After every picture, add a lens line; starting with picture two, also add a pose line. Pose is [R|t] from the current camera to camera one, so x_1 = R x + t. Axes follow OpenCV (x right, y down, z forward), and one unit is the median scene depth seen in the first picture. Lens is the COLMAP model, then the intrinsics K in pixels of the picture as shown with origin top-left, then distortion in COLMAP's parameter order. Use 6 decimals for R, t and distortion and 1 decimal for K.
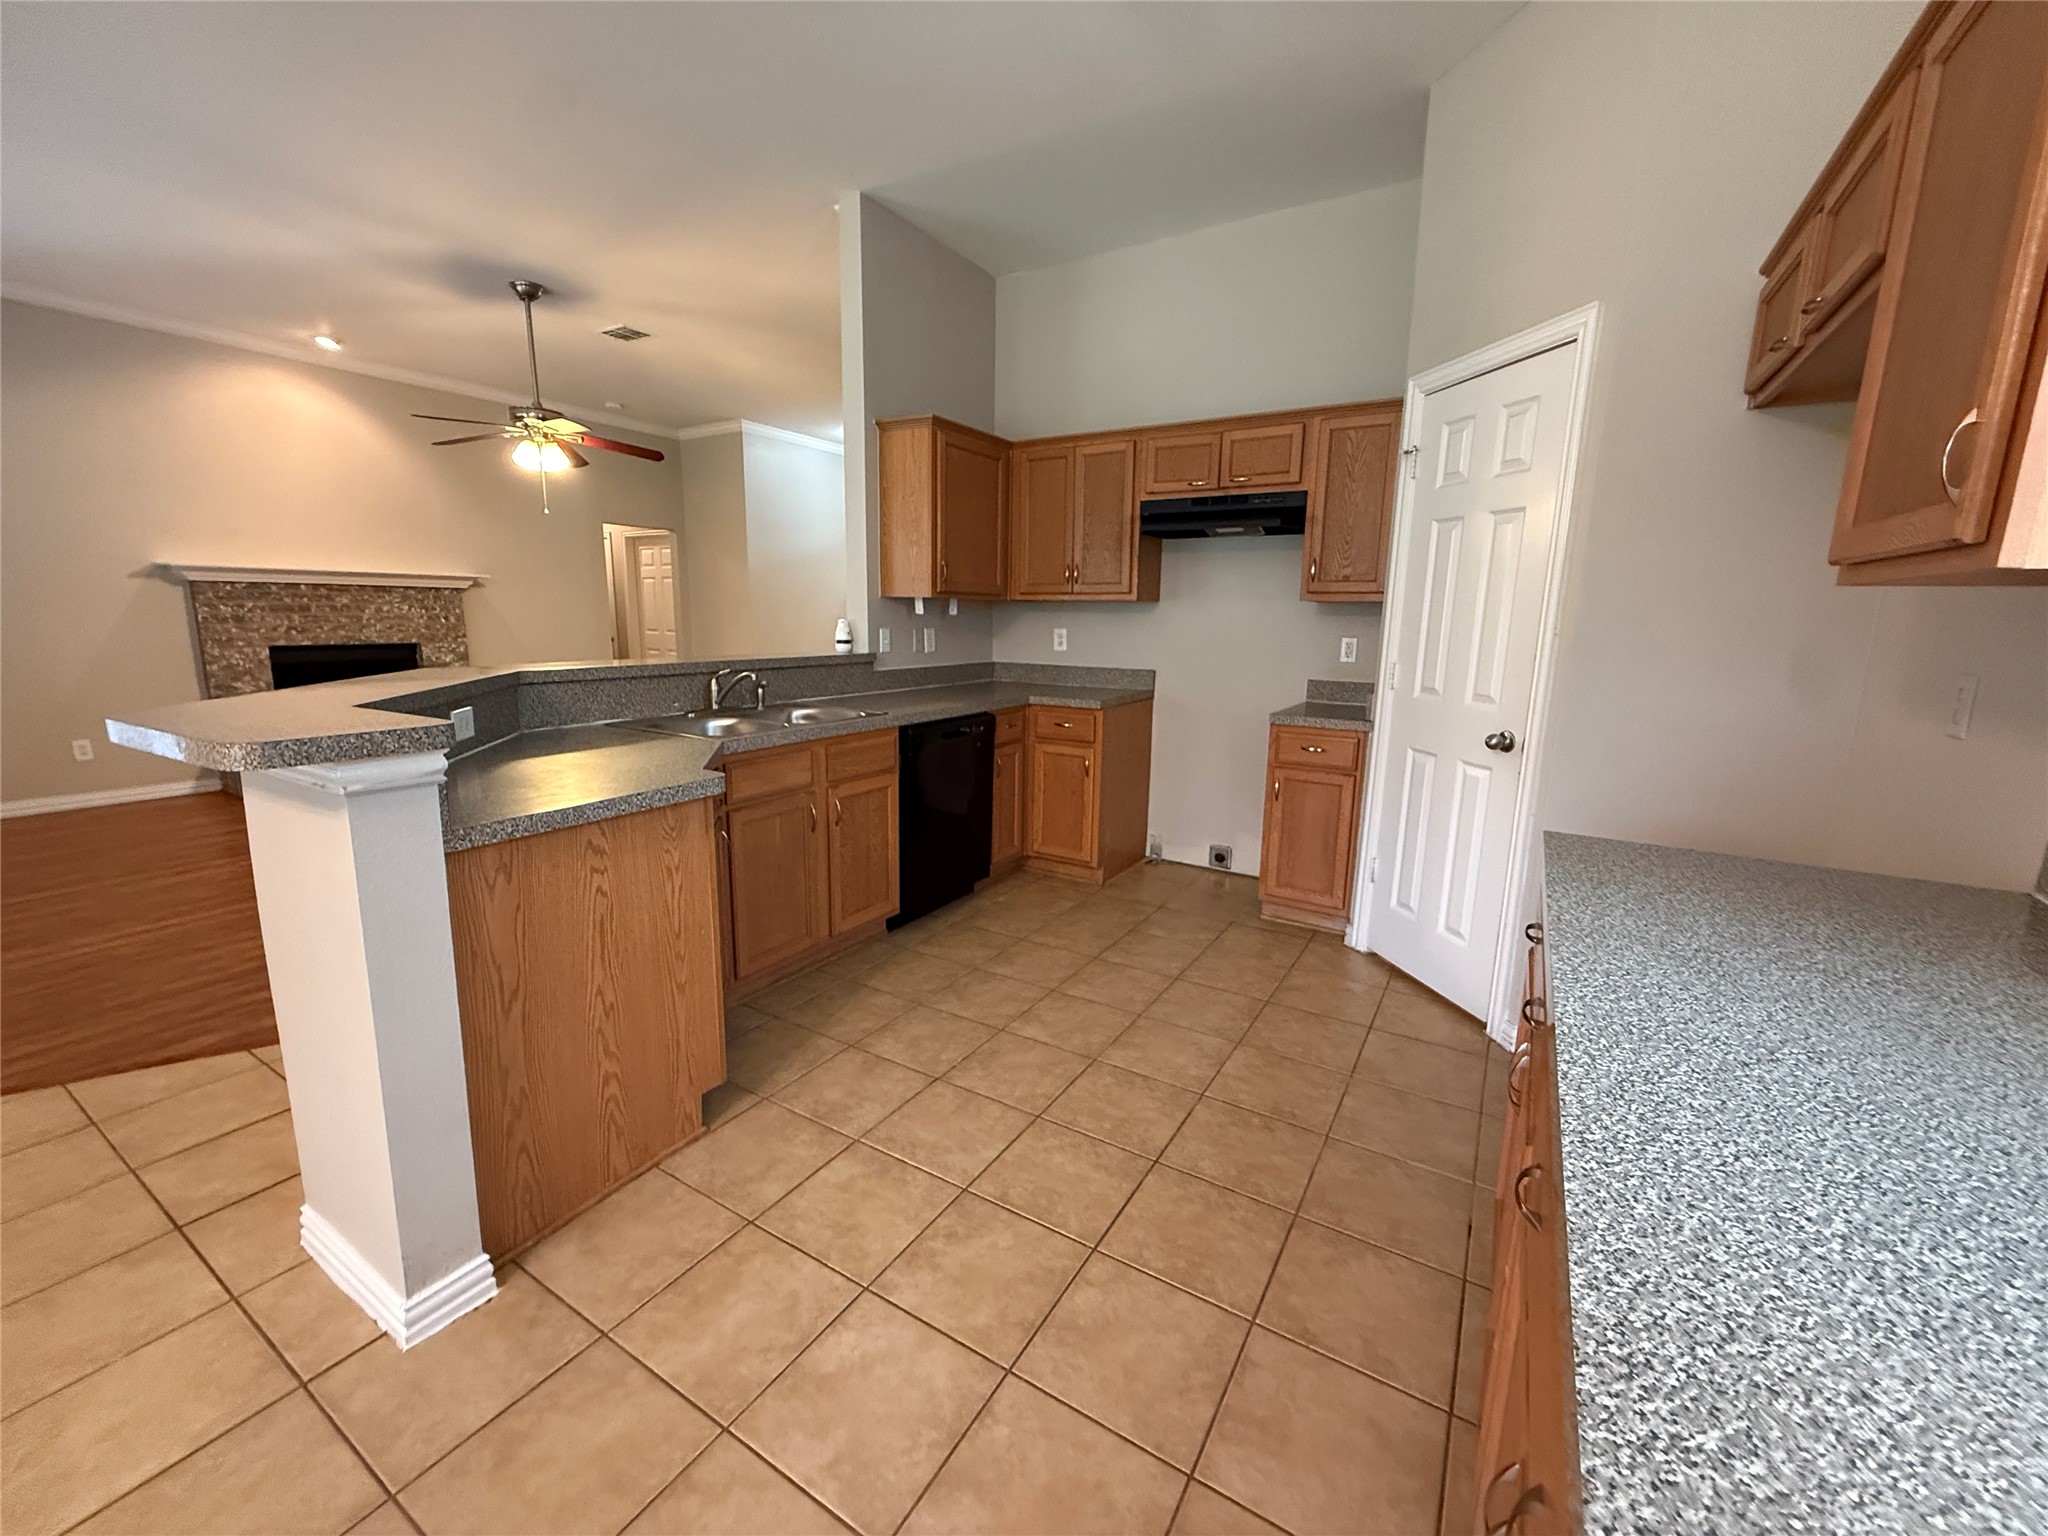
lens RADIAL K [[817.8, 0, 1024.8], [0, 817.8, 760.6], [0, 0, 1]] dist [-0.000785, 0.000535]
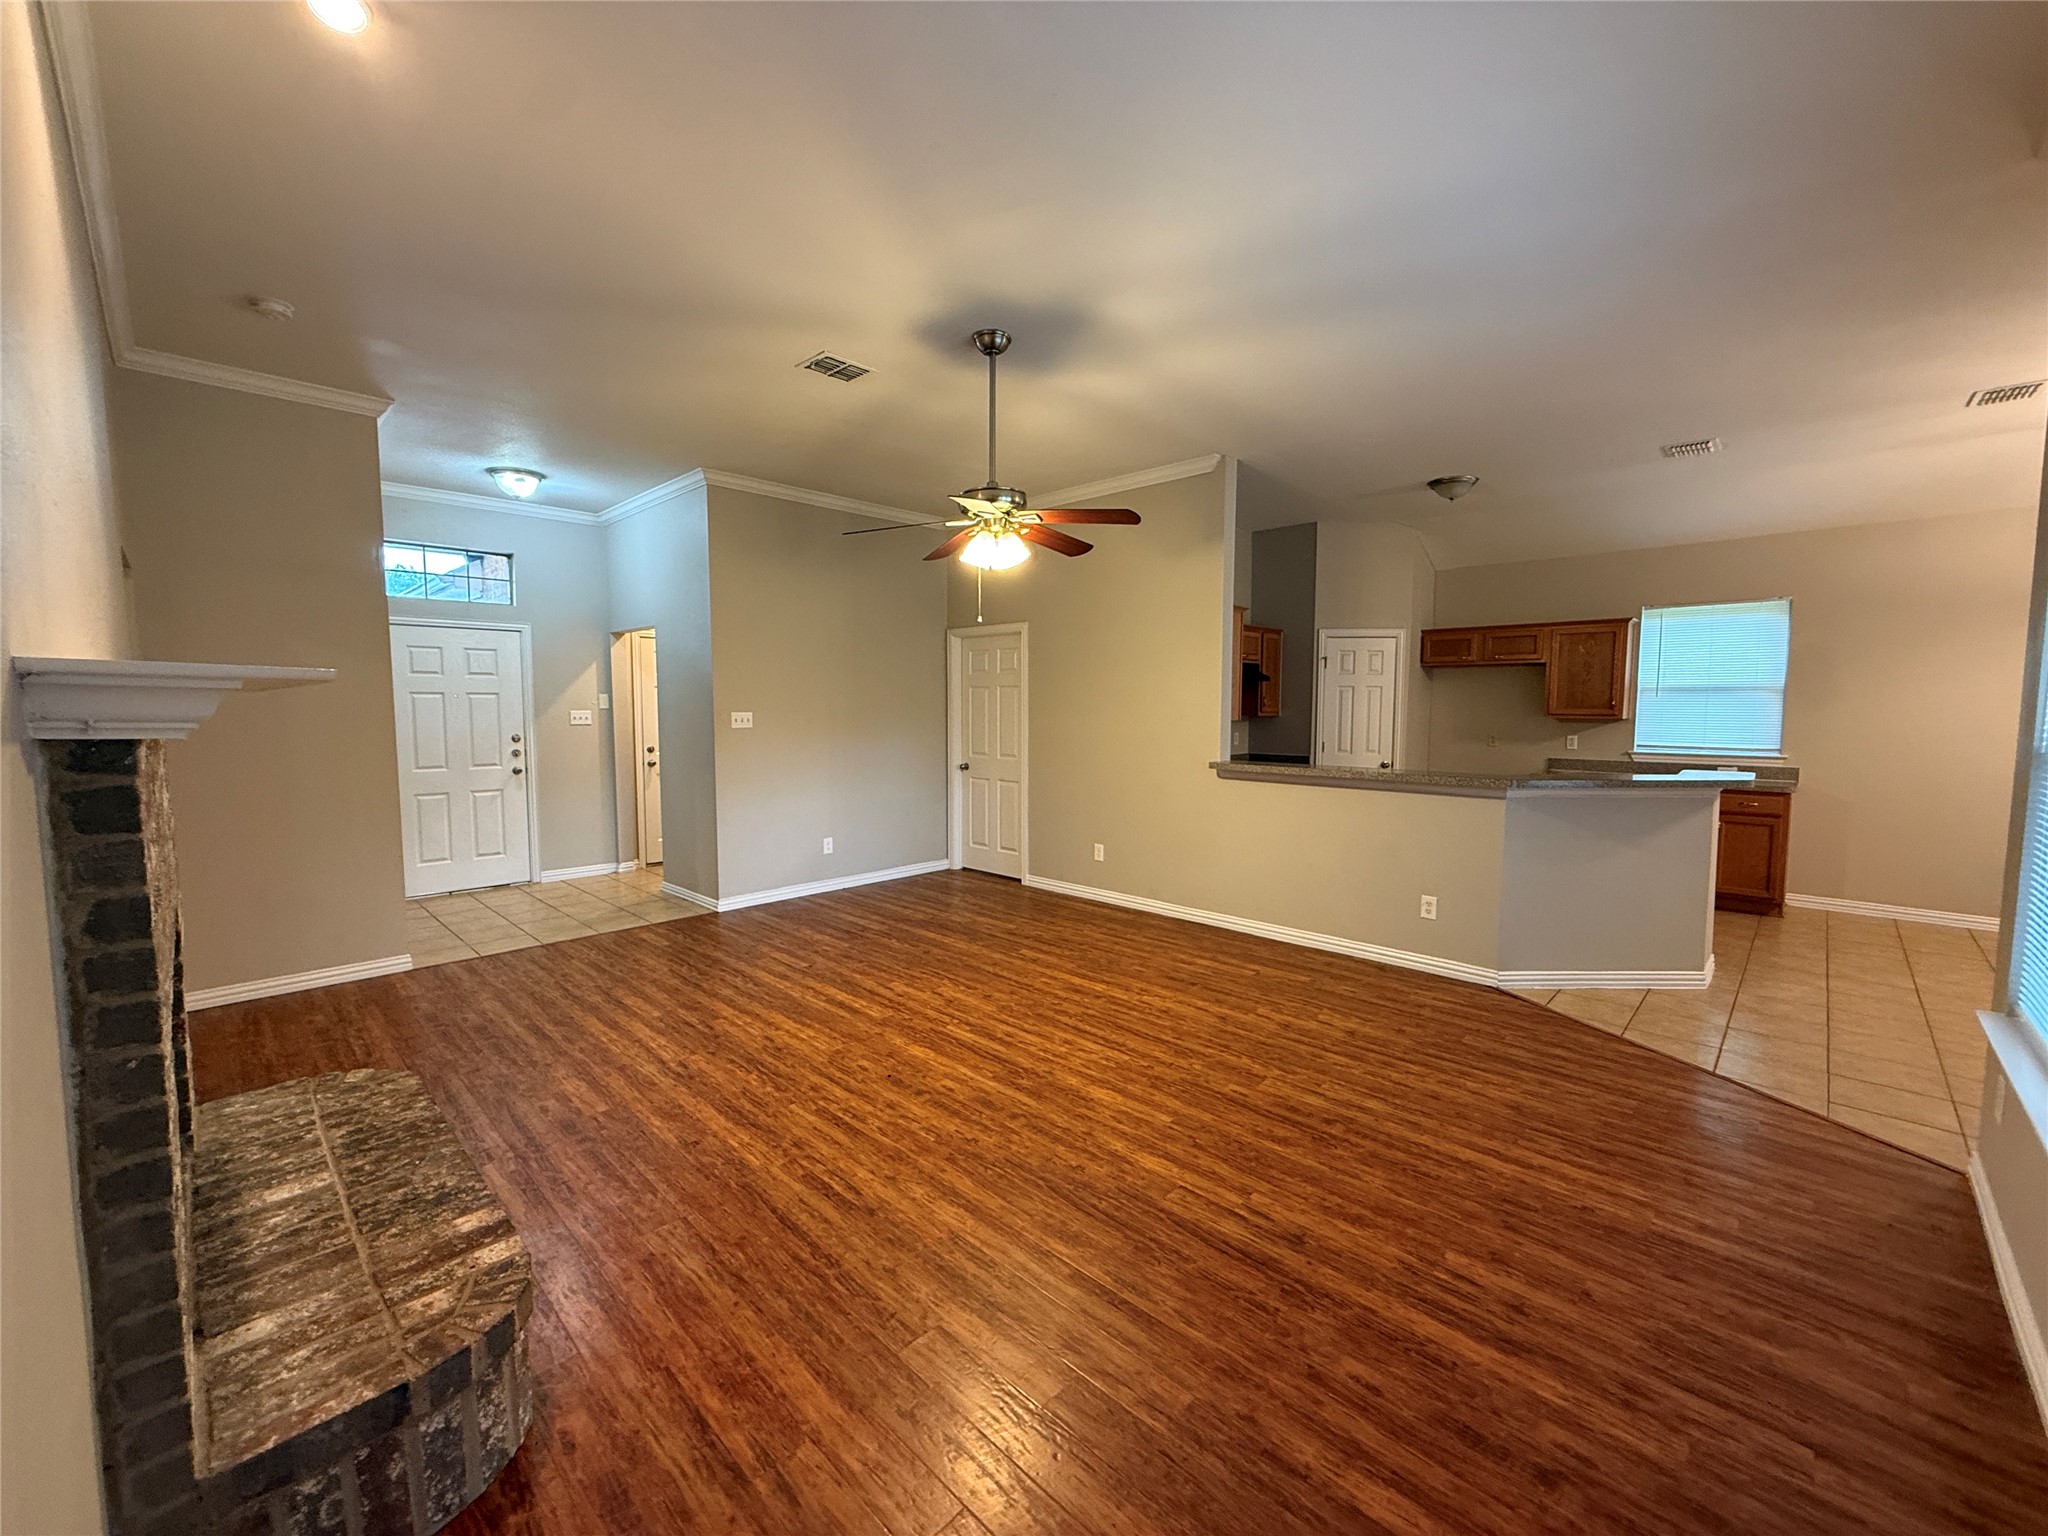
lens RADIAL K [[817.8, 0, 1017.6], [0, 817.8, 765.6], [0, 0, 1]] dist [-0.000785, 0.000535]
pose [[0.223521, -0.088077, 0.970712, -1.640779], [0.178142, 0.982826, 0.048157, -0.256432], [-0.958282, 0.162161, 0.235372, 1.021045]]
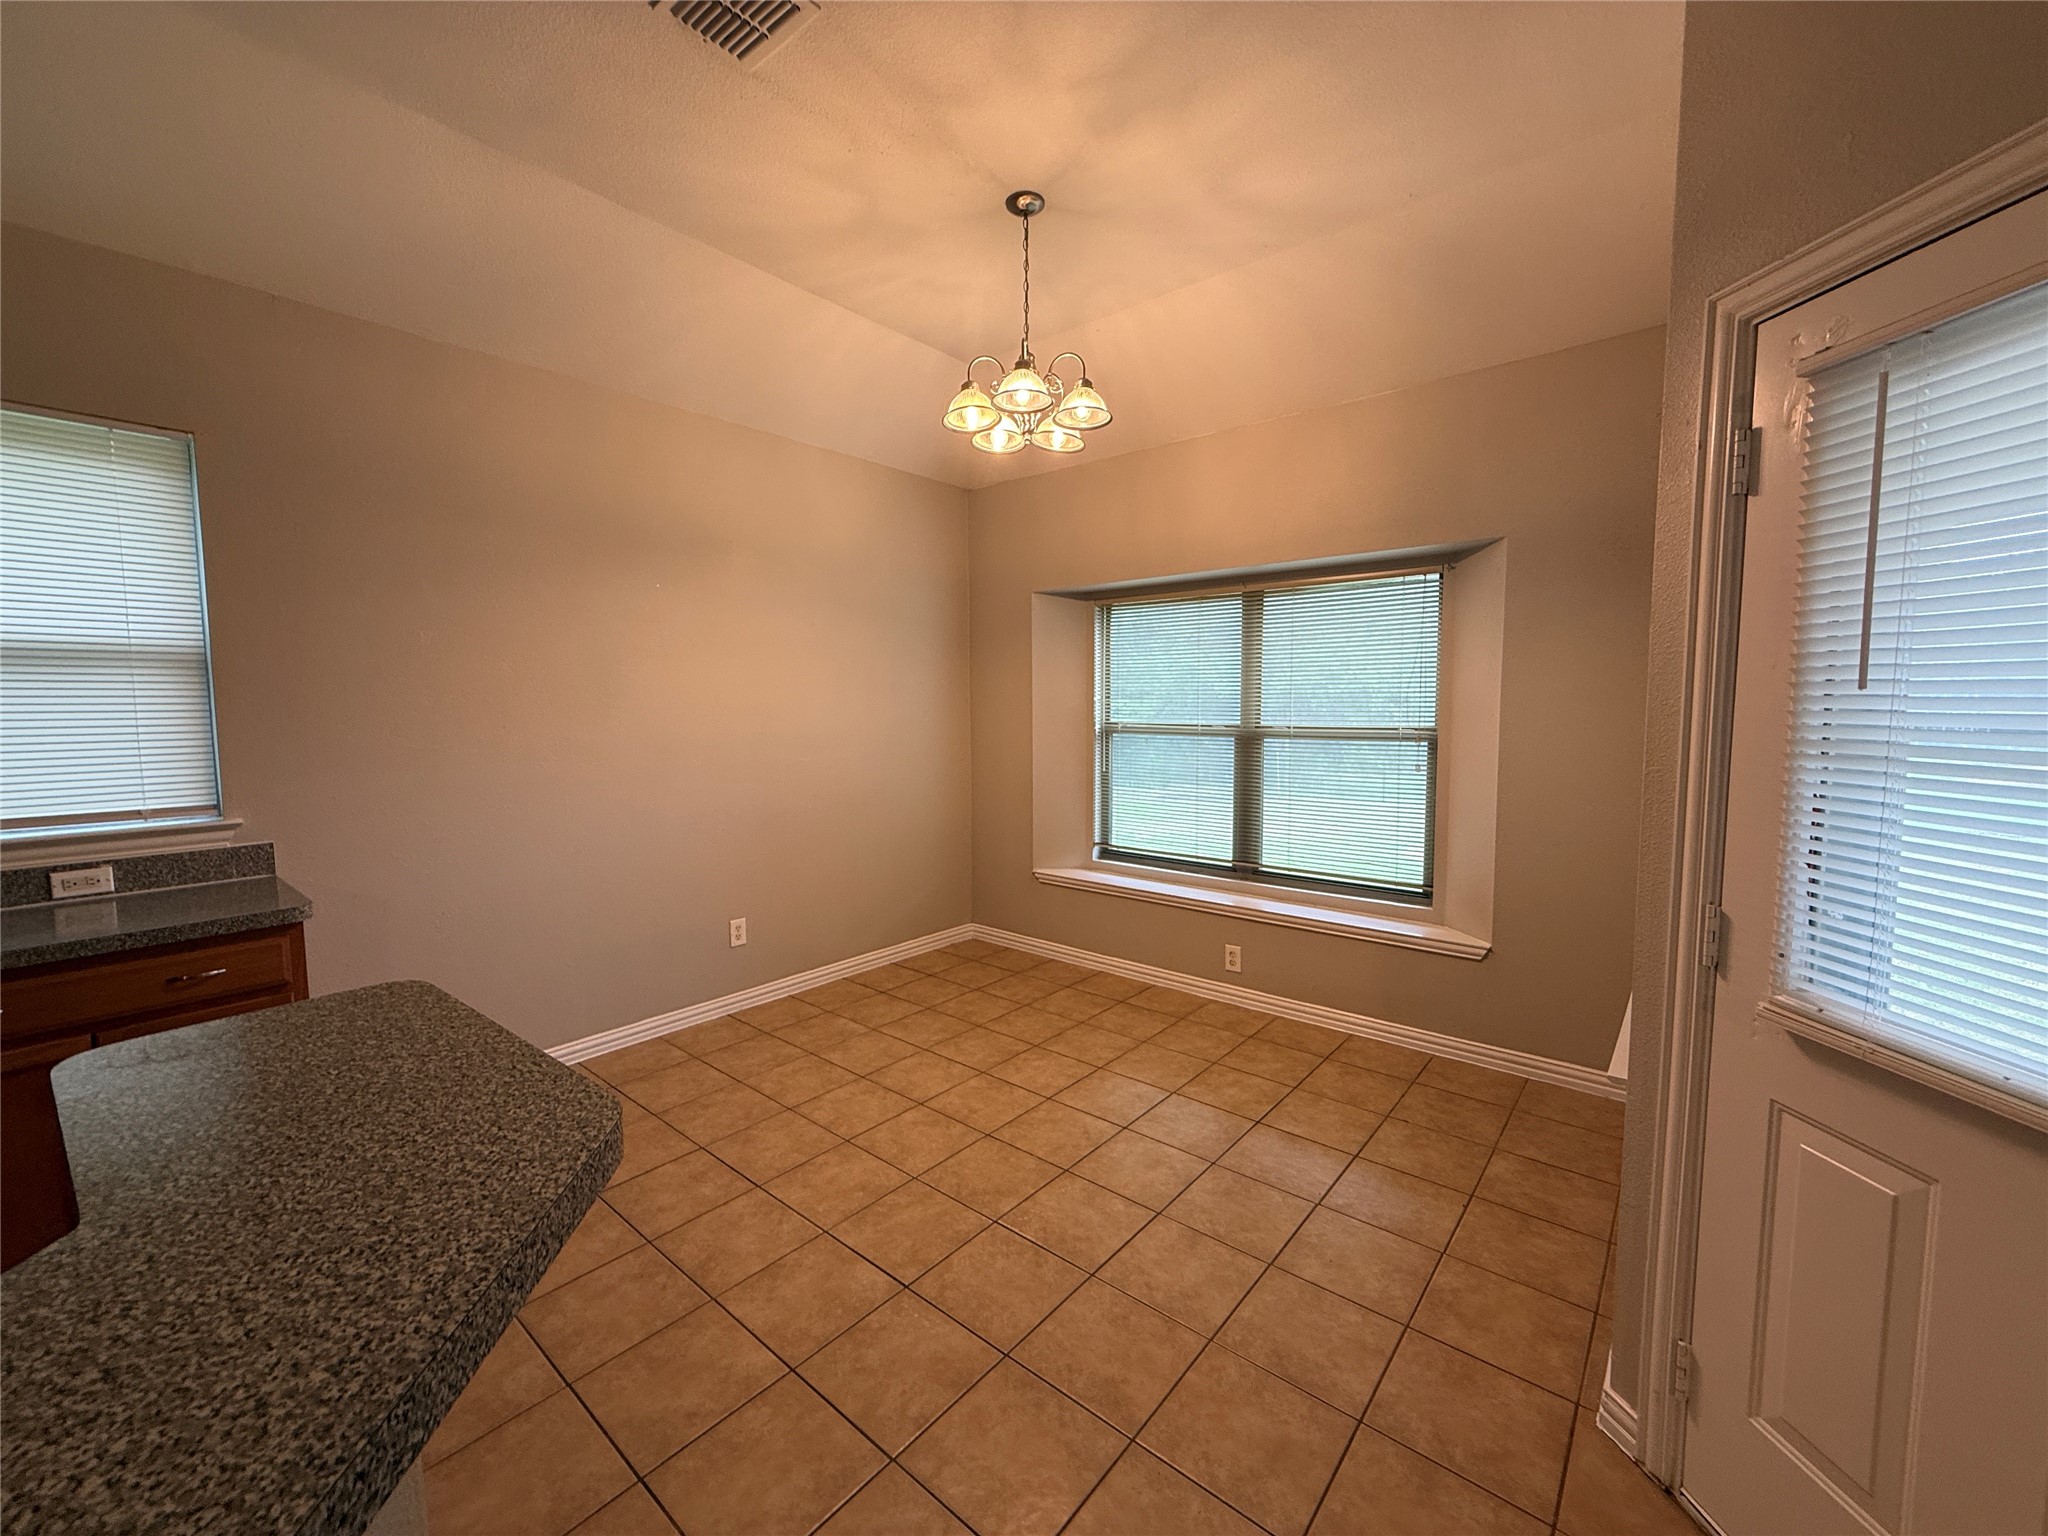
lens RADIAL K [[817.8, 0, 1027.4], [0, 817.8, 768.0], [0, 0, 1]] dist [-0.000785, 0.000535]
pose [[-0.989243, -0.021154, 0.144742, -0.524675], [0.017219, 0.965770, 0.258828, -0.138345], [-0.145263, 0.258536, -0.955017, 0.505480]]
